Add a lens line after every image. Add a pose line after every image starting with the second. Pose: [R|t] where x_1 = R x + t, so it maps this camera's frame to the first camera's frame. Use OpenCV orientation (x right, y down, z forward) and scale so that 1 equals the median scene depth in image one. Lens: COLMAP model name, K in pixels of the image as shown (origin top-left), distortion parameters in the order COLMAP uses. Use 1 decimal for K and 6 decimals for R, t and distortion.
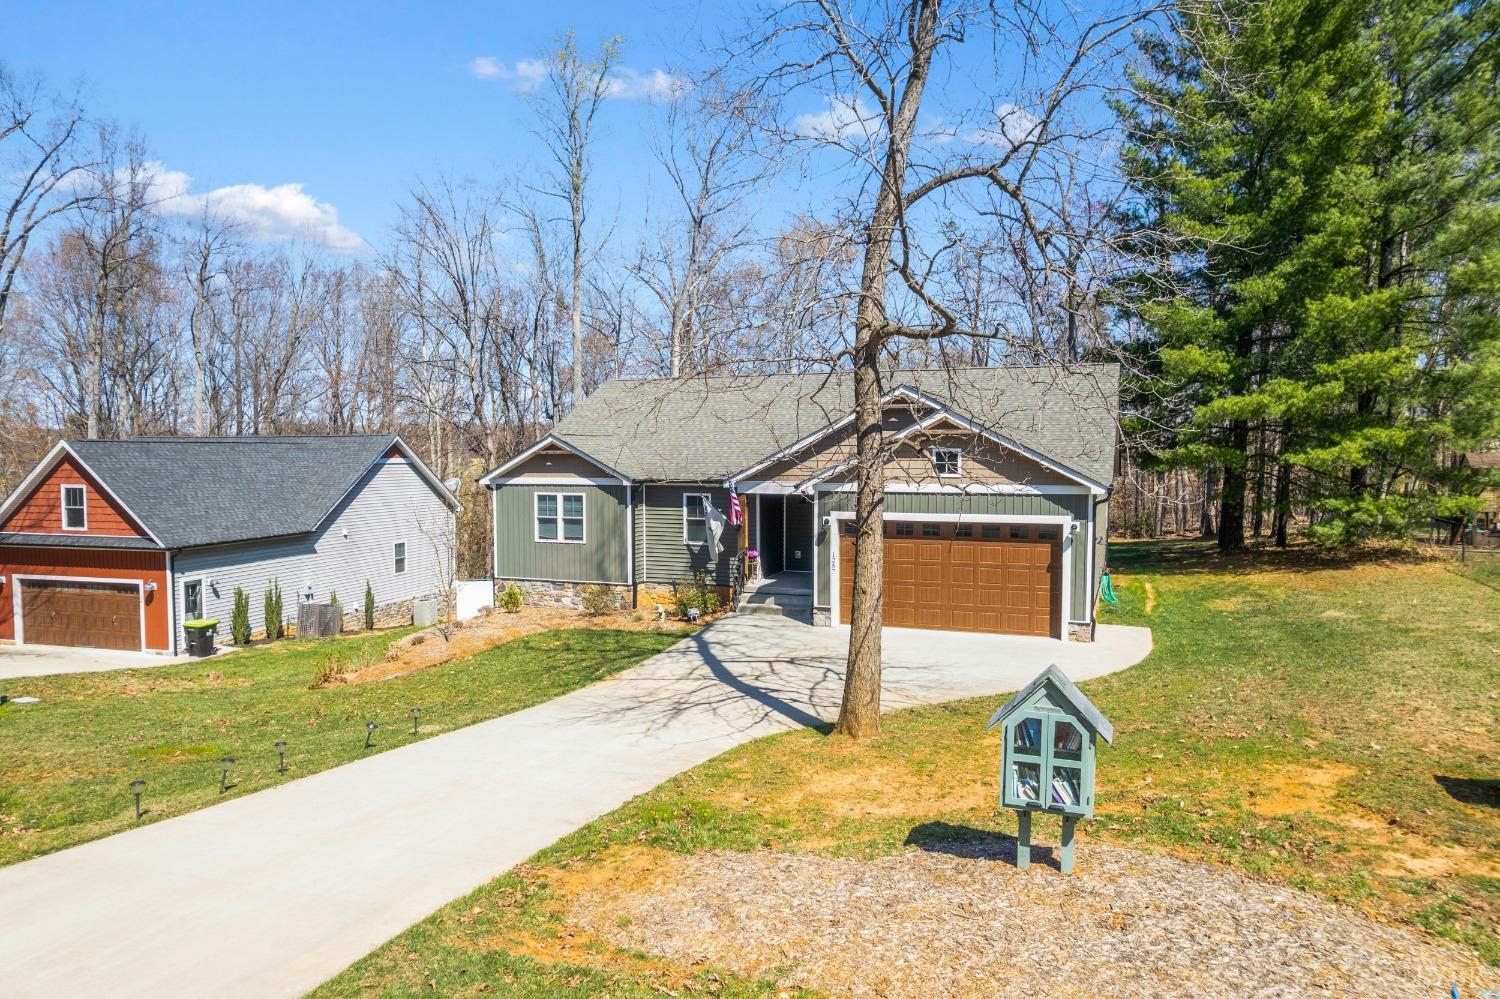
lens RADIAL K [[956.3, 0, 750.0], [0, 956.3, 499.5], [0, 0, 1]] dist [-0.035829, 0.002766]
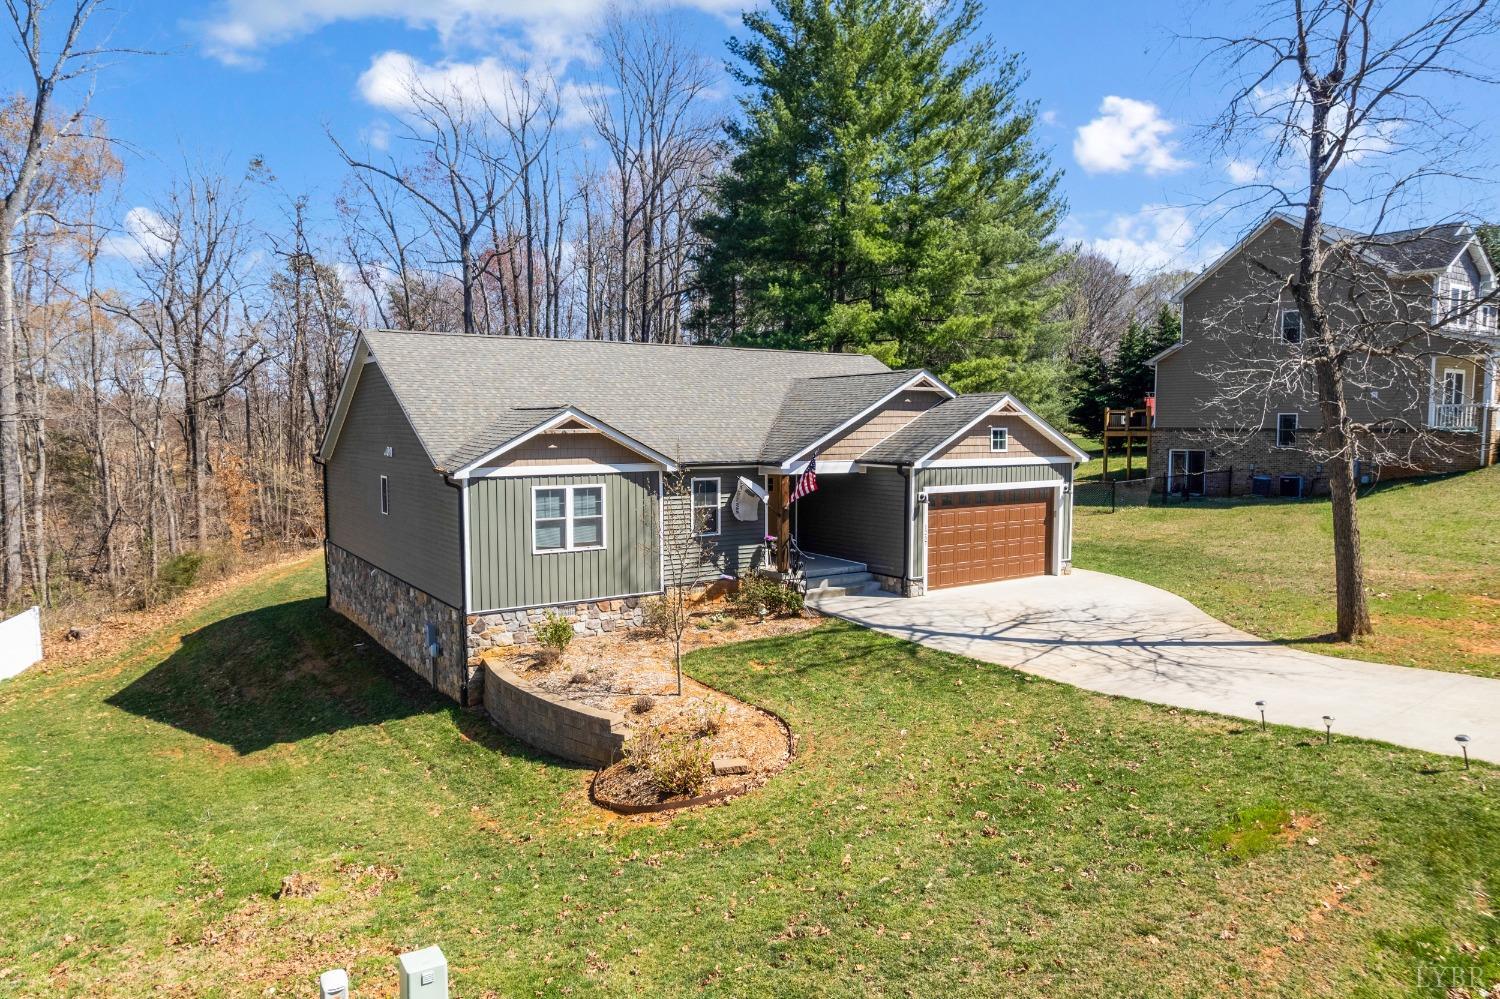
lens RADIAL K [[956.3, 0, 750.0], [0, 956.3, 499.5], [0, 0, 1]] dist [-0.035829, 0.002766]
pose [[0.574368, -0.059846, 0.816406, -0.756530], [0.040903, 0.998176, 0.044395, -0.024054], [-0.817574, 0.007895, 0.575769, 0.467045]]
